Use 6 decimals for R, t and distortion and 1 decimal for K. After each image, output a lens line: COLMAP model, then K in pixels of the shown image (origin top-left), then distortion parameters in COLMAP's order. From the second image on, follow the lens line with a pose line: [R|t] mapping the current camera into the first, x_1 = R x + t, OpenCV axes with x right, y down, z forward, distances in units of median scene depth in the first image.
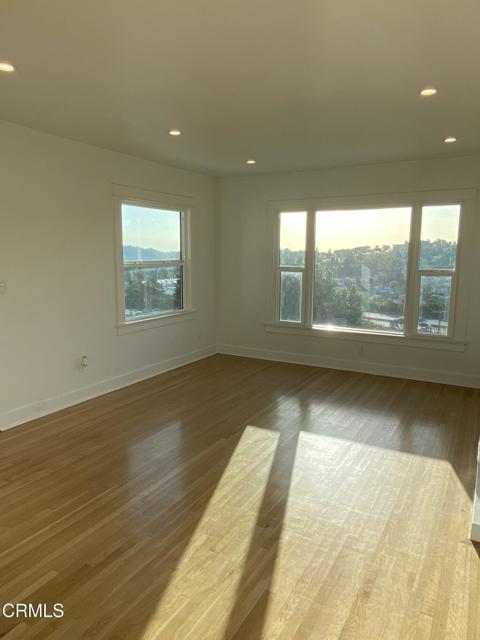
lens RADIAL K [[444.1, 0, 240.0], [0, 444.1, 320.0], [0, 0, 1]] dist [-0.001336, -0.001384]
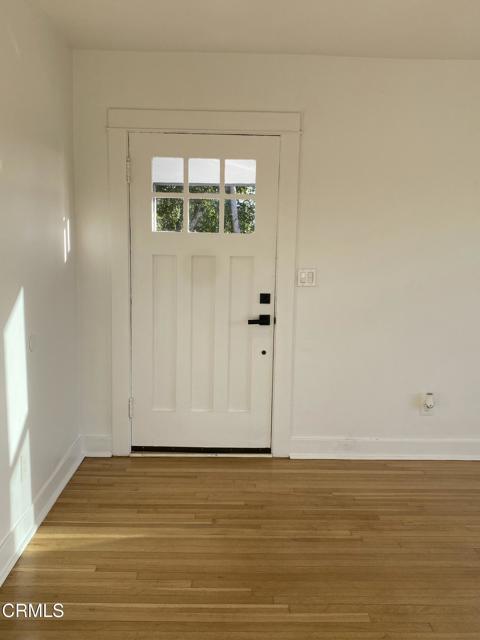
lens RADIAL K [[569.8, 0, 240.0], [0, 569.8, 320.0], [0, 0, 1]] dist [0.011485, 0.004372]
pose [[0.512935, 0.145802, -0.845955, 0.260050], [-0.144461, 0.986077, 0.082360, -0.068389], [0.846185, 0.079962, 0.526856, 0.408105]]
